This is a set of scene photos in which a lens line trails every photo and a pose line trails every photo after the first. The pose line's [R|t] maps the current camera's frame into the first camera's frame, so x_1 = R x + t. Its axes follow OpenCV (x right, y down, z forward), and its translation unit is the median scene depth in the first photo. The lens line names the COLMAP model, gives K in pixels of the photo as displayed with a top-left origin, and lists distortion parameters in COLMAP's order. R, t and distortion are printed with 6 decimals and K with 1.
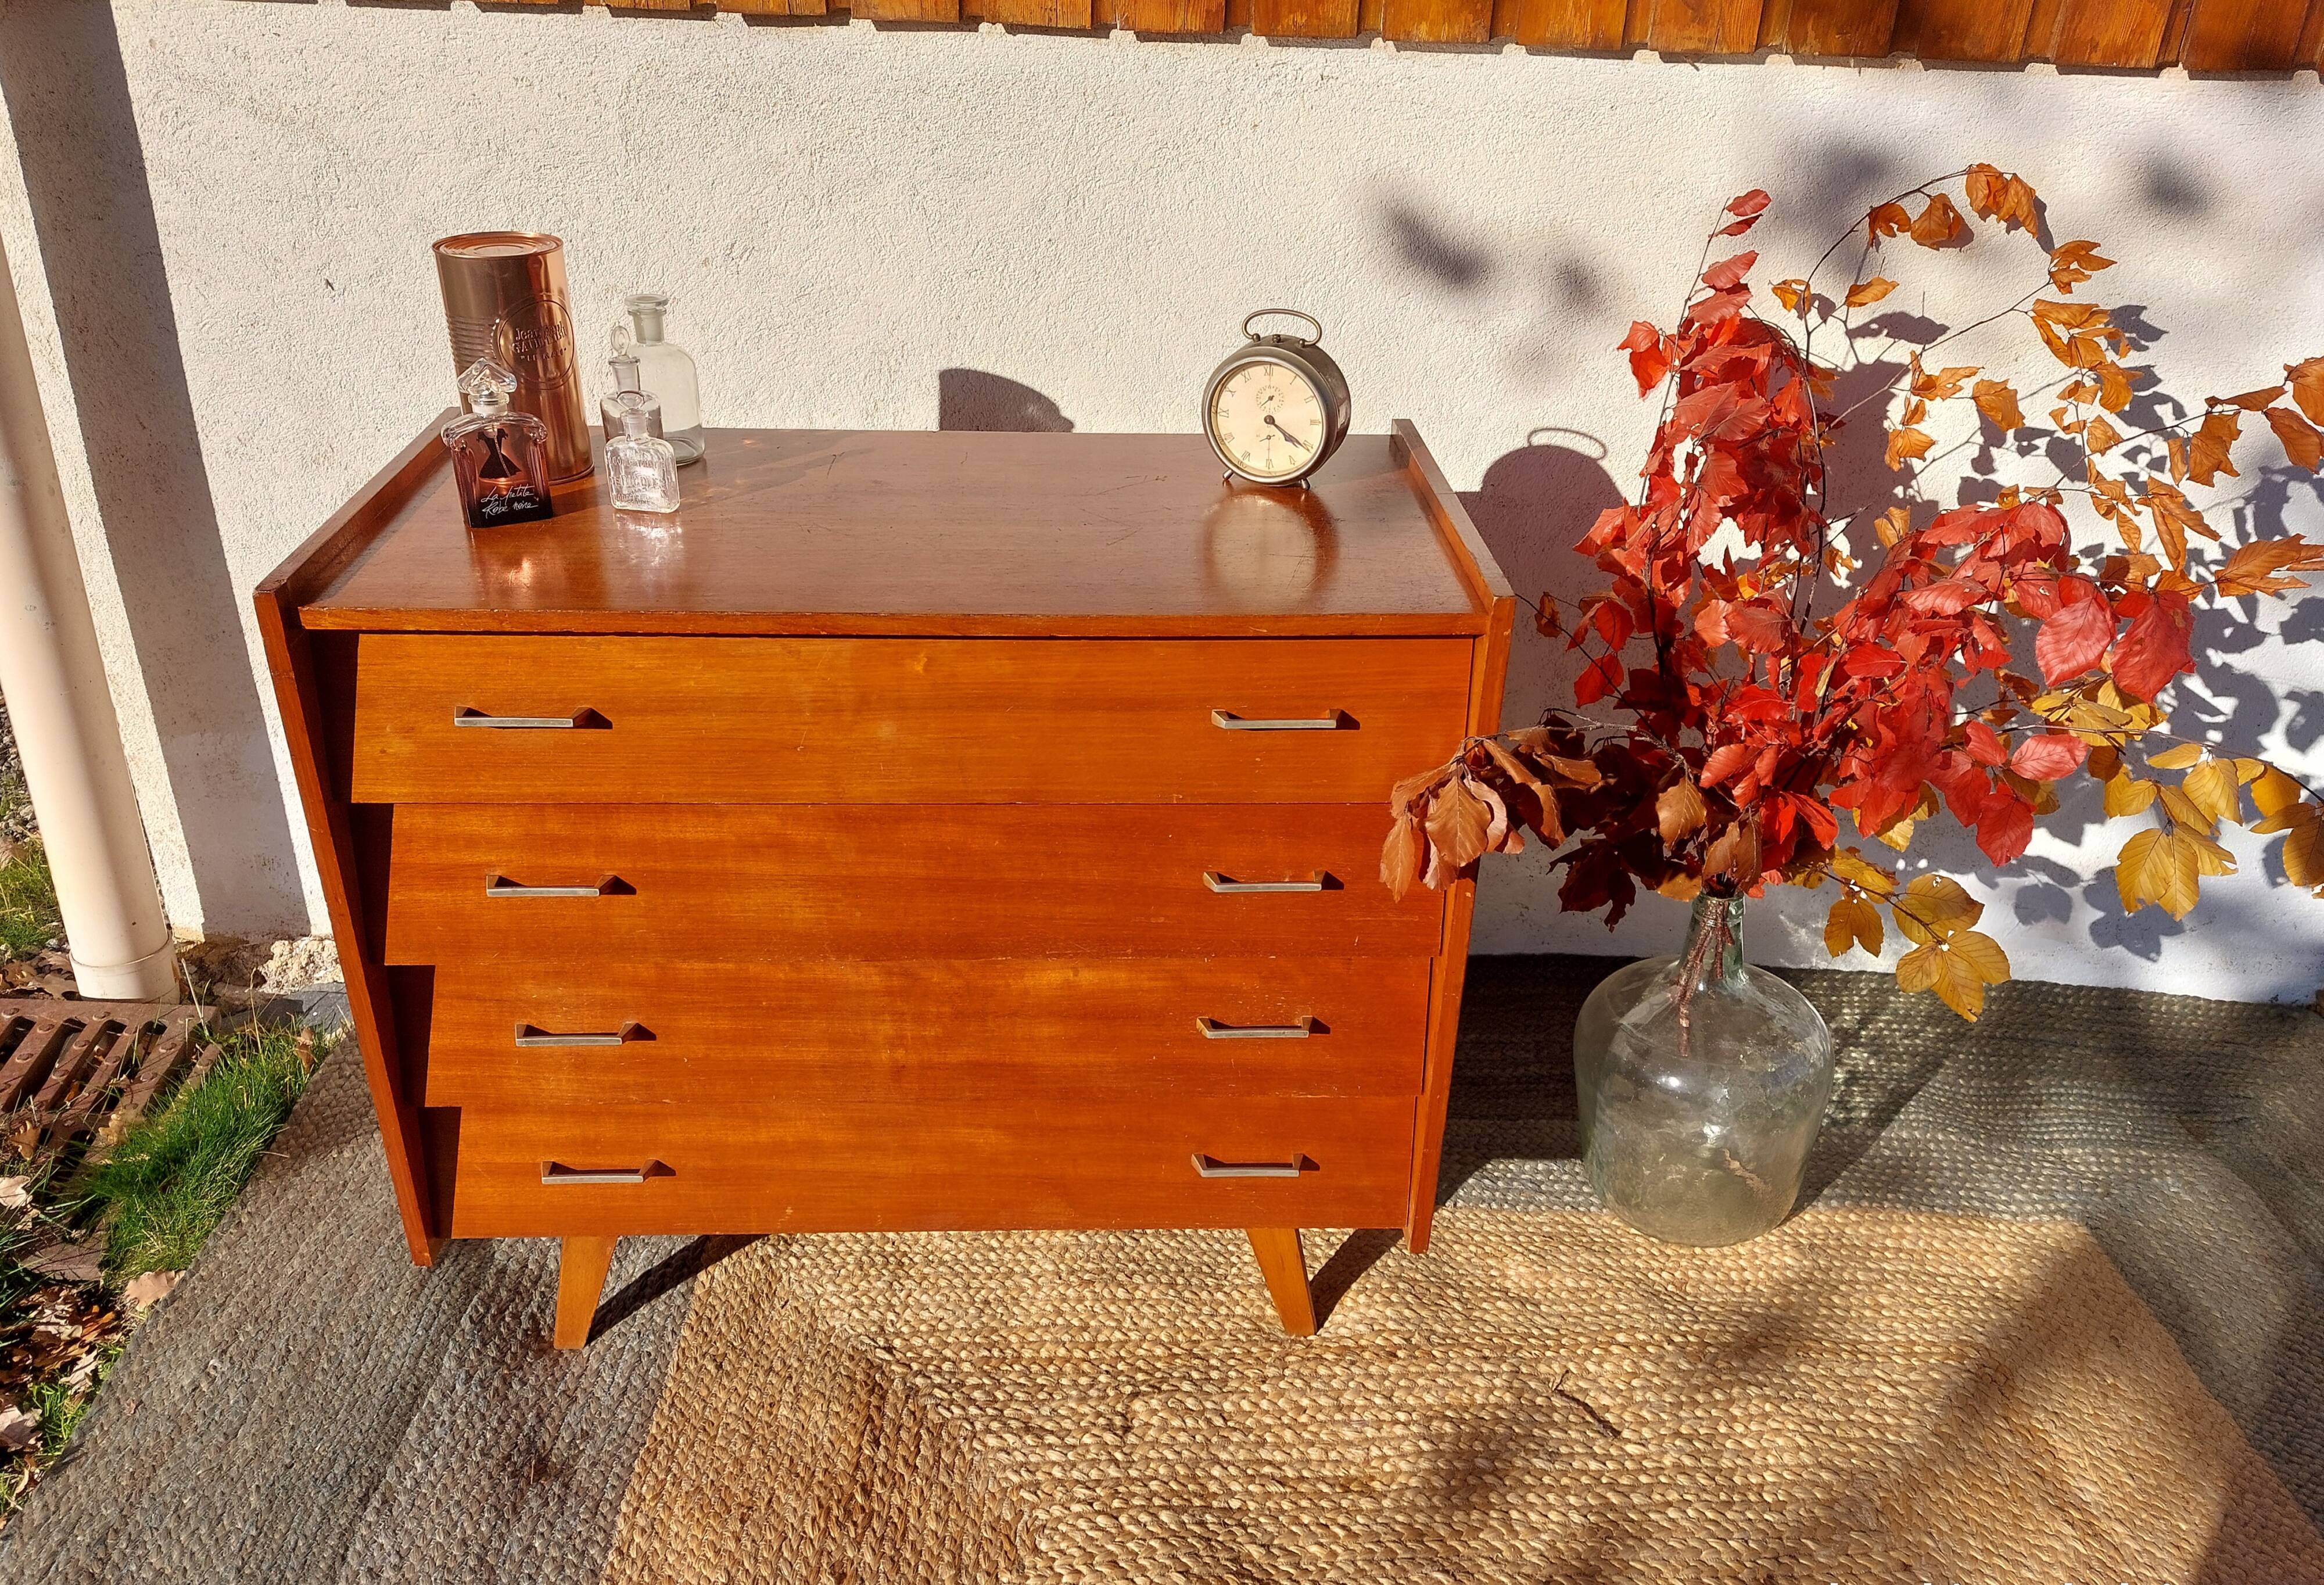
lens RADIAL K [[1884.7, 0, 1115.4], [0, 1884.7, 719.4], [0, 0, 1]] dist [0.083351, -0.099690]
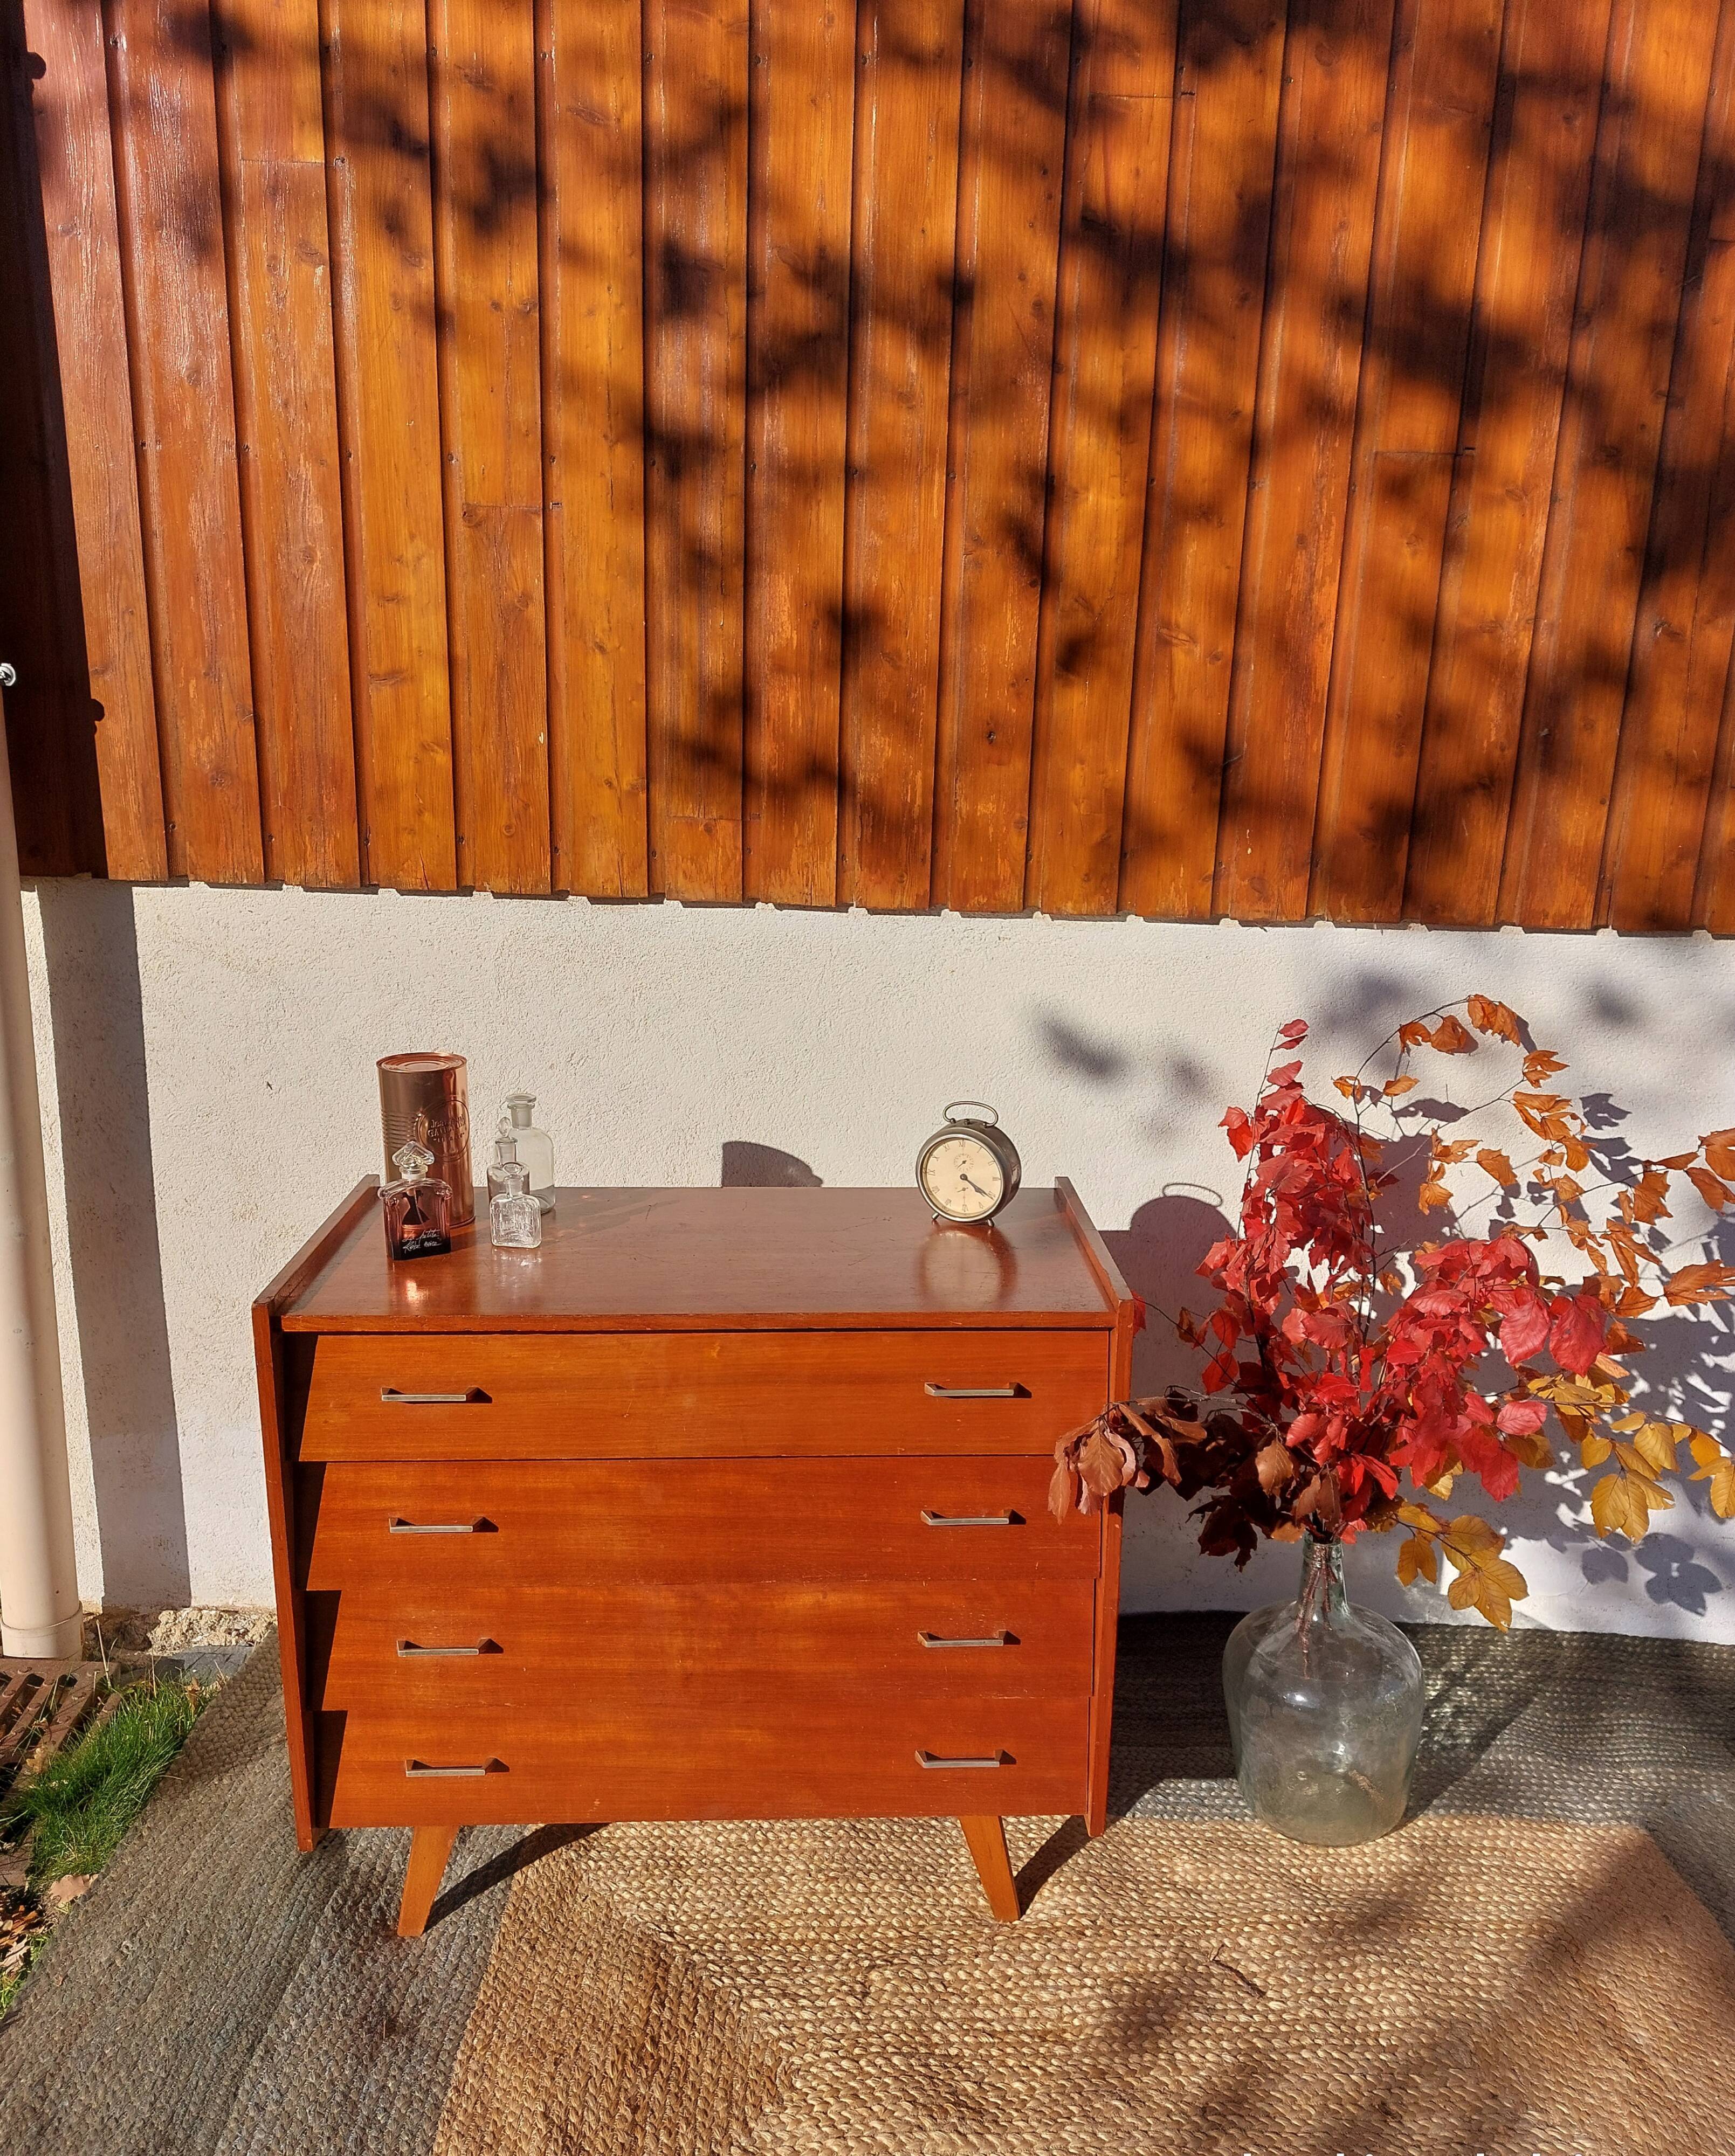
lens RADIAL K [[1769.6, 0, 905.9], [0, 1769.6, 1042.6], [0, 0, 1]] dist [0.071182, -0.072522]
pose [[0.999495, -0.003729, 0.031557, -0.001932], [0.010877, 0.973248, -0.229498, 0.038827], [-0.029858, 0.229725, 0.972798, -0.258702]]
